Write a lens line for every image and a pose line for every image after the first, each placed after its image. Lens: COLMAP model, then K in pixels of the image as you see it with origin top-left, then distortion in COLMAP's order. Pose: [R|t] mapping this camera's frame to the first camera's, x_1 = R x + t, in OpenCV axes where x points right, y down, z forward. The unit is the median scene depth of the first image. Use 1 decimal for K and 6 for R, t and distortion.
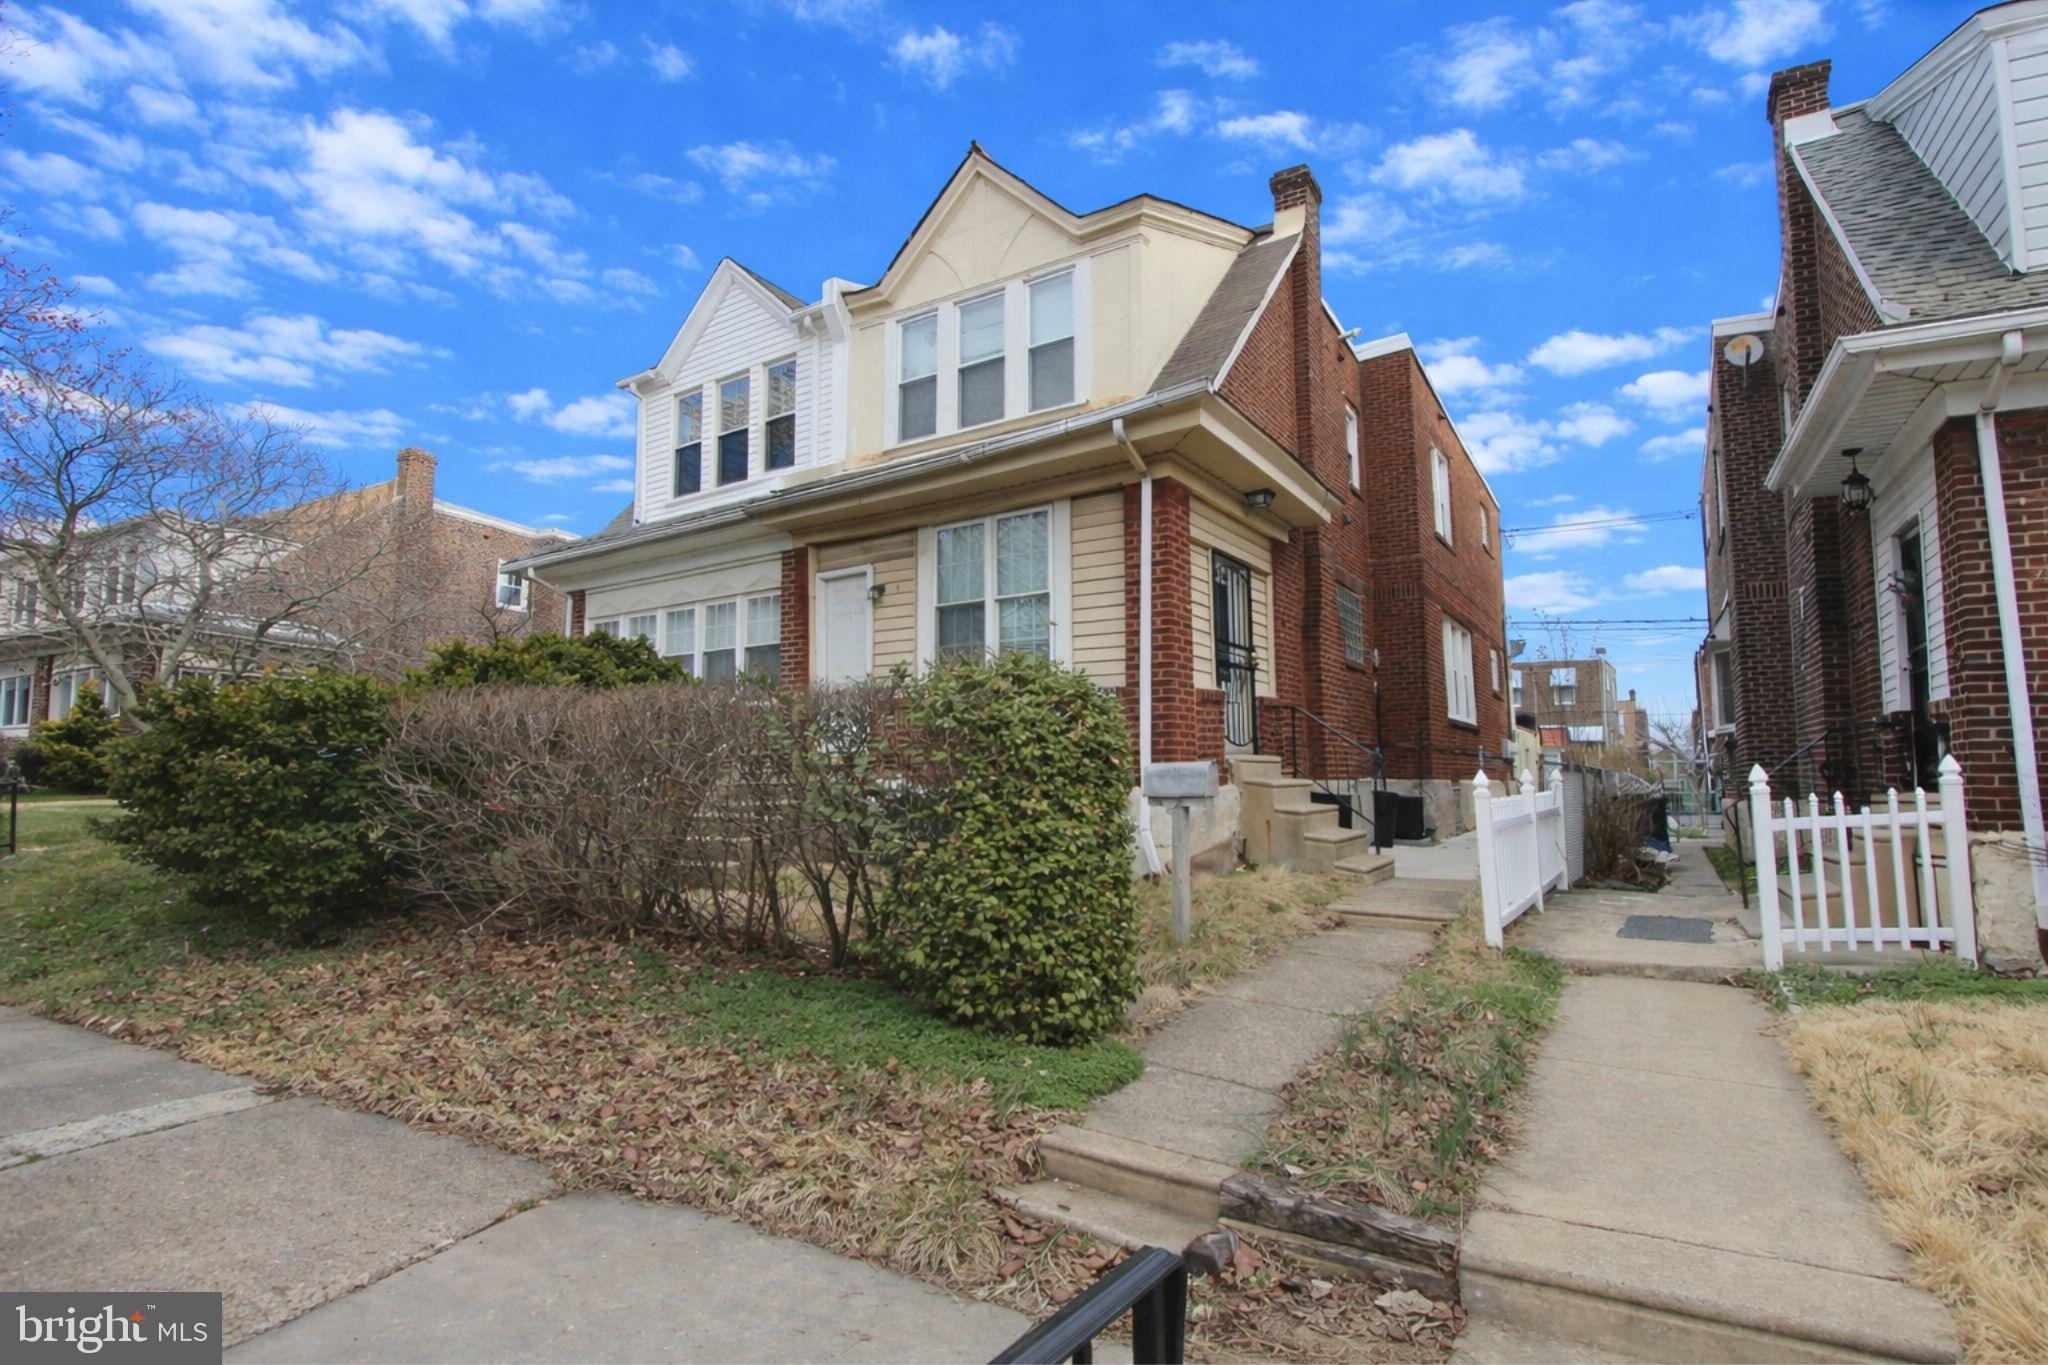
lens RADIAL K [[1014.1, 0, 944.1], [0, 1014.1, 682.9], [0, 0, 1]] dist [-0.031720, 0.000397]
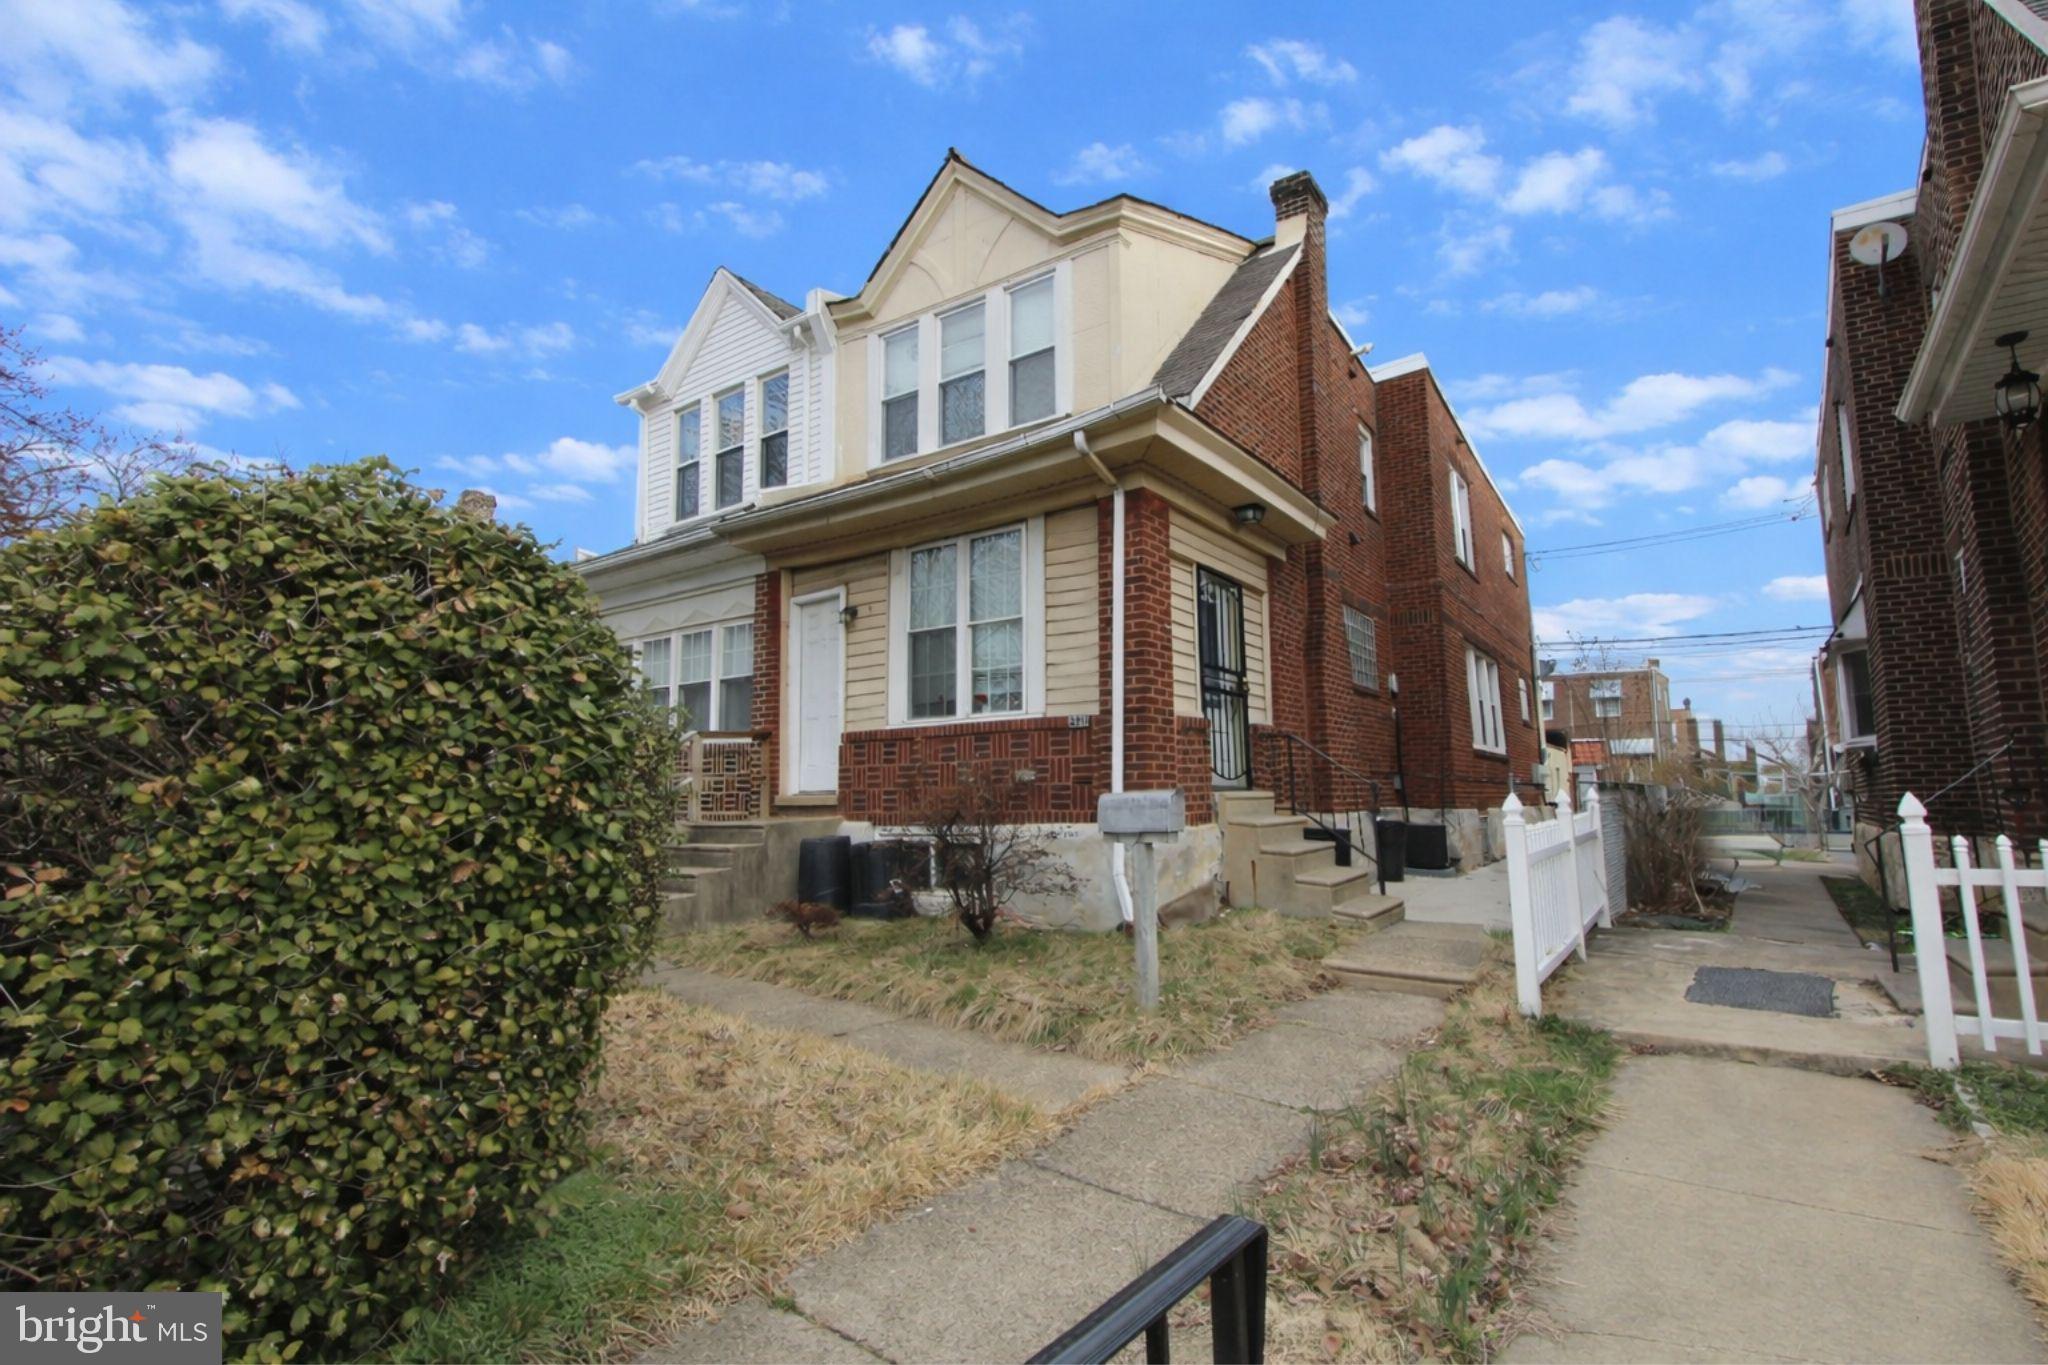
lens RADIAL K [[945.0, 0, 1022.5], [0, 945.0, 690.9], [0, 0, 1]] dist [-0.018960, 0.003923]
pose [[0.999952, -0.009259, 0.003268, 0.091673], [0.009337, 0.999656, -0.024511, 0.001959], [-0.003040, 0.024540, 0.999694, 0.127740]]
